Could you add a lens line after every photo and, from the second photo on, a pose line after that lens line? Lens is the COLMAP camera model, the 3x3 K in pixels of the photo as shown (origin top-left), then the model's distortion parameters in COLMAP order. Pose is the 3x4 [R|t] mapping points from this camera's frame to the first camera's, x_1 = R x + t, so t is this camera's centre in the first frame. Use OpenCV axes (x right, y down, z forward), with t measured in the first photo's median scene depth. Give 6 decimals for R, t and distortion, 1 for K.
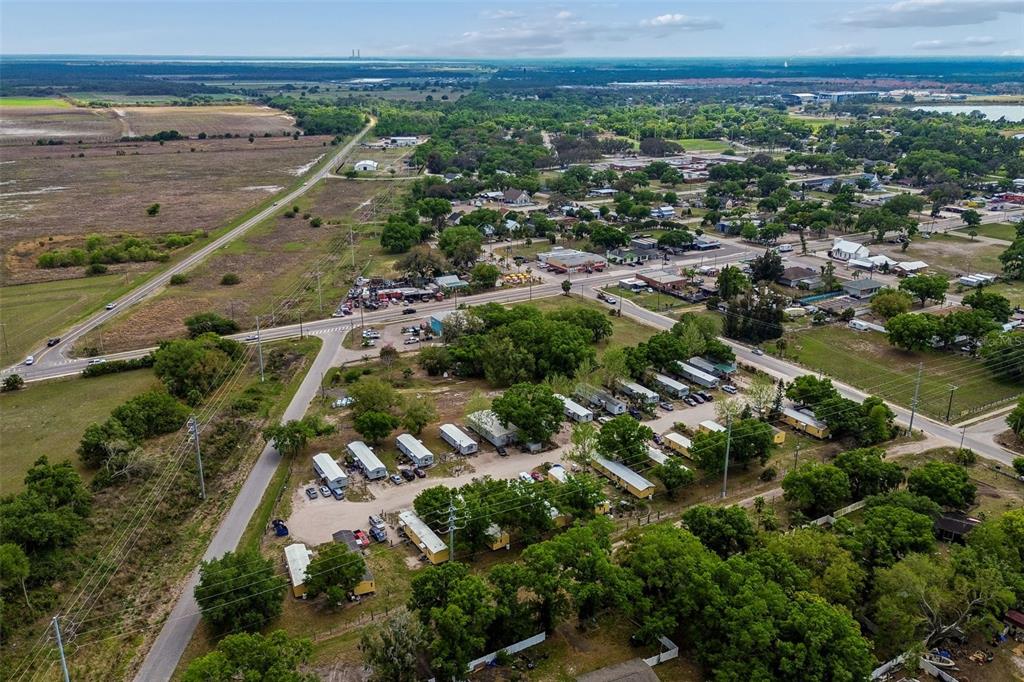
lens RADIAL K [[824.3, 0, 512.0], [0, 824.3, 341.0], [0, 0, 1]] dist [0.078711, -0.093636]
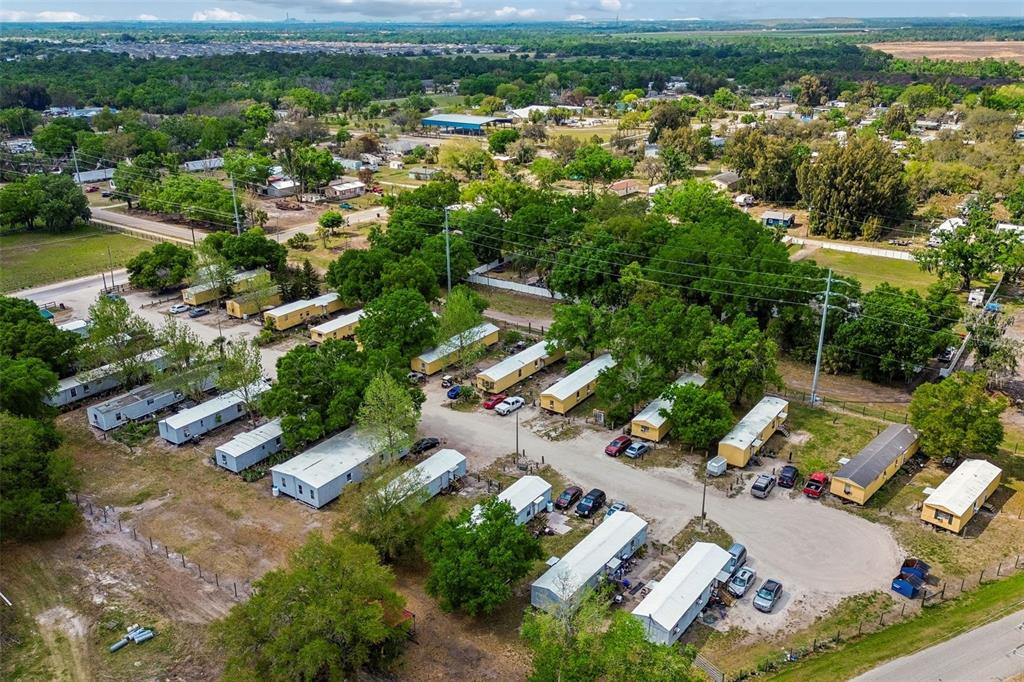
lens RADIAL K [[824.3, 0, 512.0], [0, 824.3, 341.0], [0, 0, 1]] dist [0.078711, -0.093636]
pose [[-0.418601, -0.318839, 0.850362, -0.435755], [0.300738, 0.834851, 0.461065, -0.136872], [-0.856930, 0.448738, -0.253583, 1.004972]]
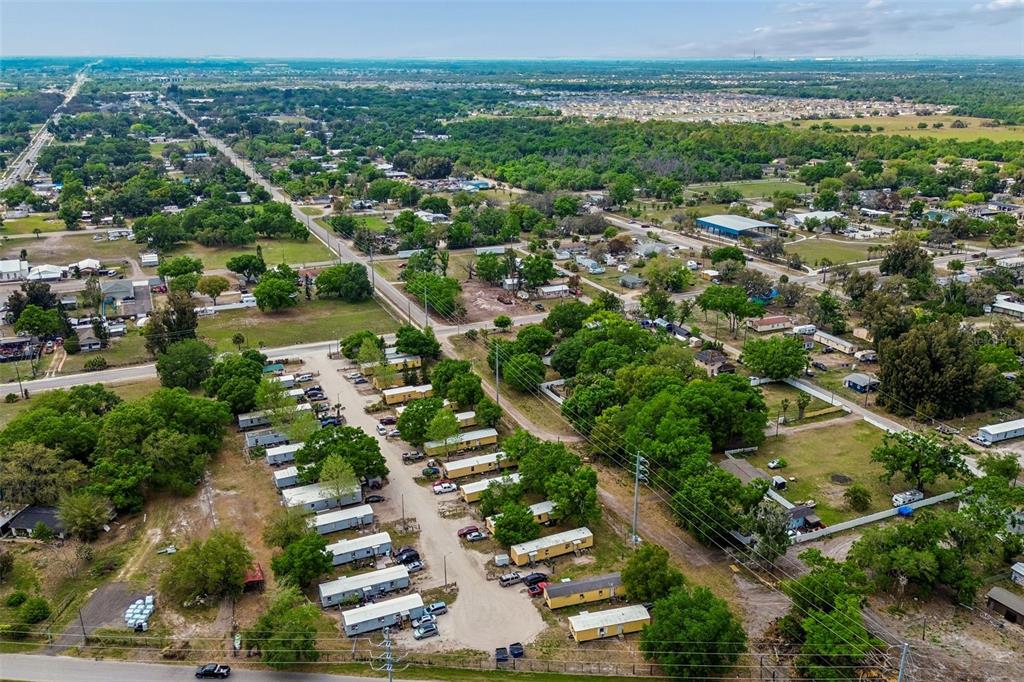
lens RADIAL K [[824.3, 0, 512.0], [0, 824.3, 341.0], [0, 0, 1]] dist [0.078711, -0.093636]
pose [[0.093236, -0.319551, 0.942971, -0.737281], [0.320482, 0.906323, 0.275445, -0.203446], [-0.942655, 0.276524, 0.186912, 0.622978]]
